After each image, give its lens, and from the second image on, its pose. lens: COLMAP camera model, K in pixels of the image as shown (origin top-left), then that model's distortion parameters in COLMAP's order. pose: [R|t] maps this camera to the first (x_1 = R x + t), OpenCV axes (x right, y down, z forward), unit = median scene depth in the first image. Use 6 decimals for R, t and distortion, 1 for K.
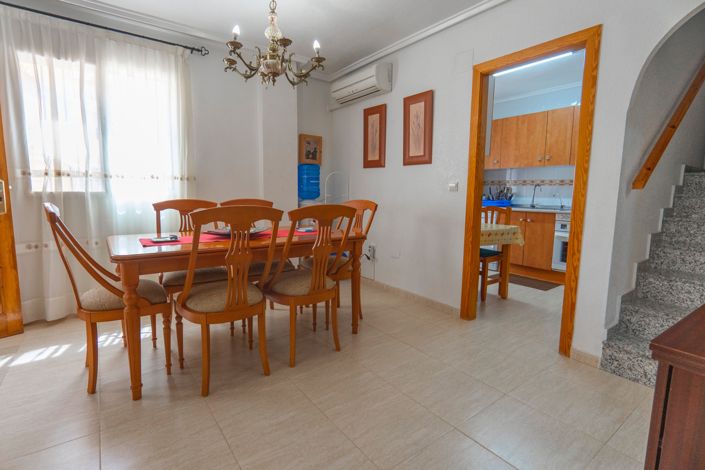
lens RADIAL K [[343.3, 0, 344.7], [0, 343.3, 229.8], [0, 0, 1]] dist [-0.003075, 0.000873]
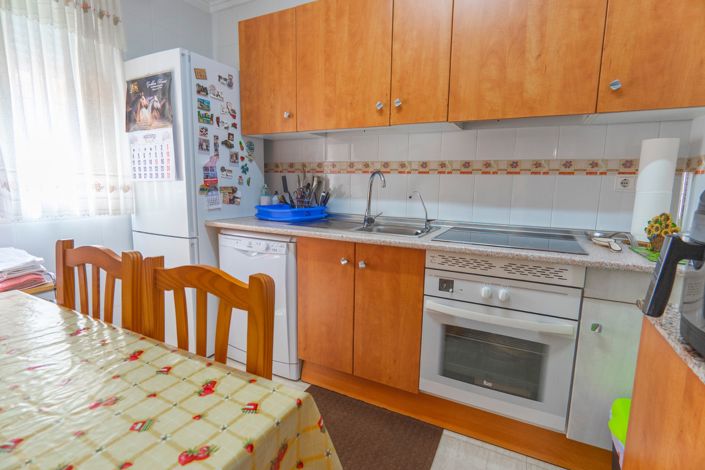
lens RADIAL K [[341.8, 0, 356.4], [0, 341.8, 229.3], [0, 0, 1]] dist [-0.002452, 0.002567]
pose [[0.893656, -0.055120, 0.445355, 0.498782], [0.043165, 0.998384, 0.036950, -0.110405], [-0.446672, -0.013797, 0.894591, 0.908068]]
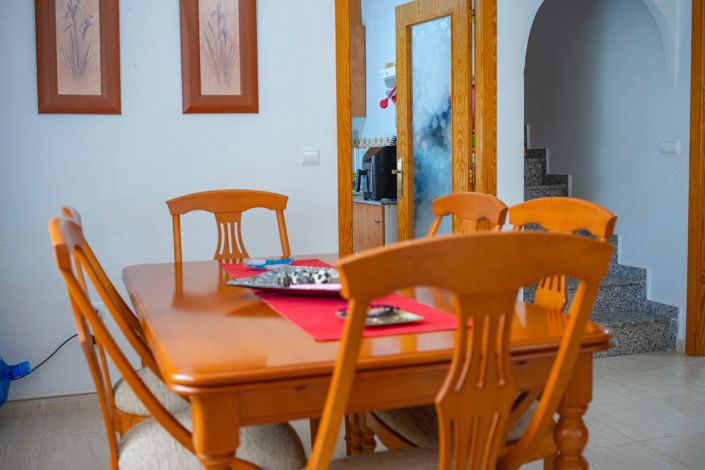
lens RADIAL K [[814.8, 0, 352.5], [0, 814.8, 235.0], [0, 0, 1]] dist [-0.034217, -0.016711]
pose [[0.303503, -0.106664, 0.946842, -0.867418], [0.130980, 0.988951, 0.069423, -0.078127], [-0.943785, 0.102947, 0.314120, 0.498726]]
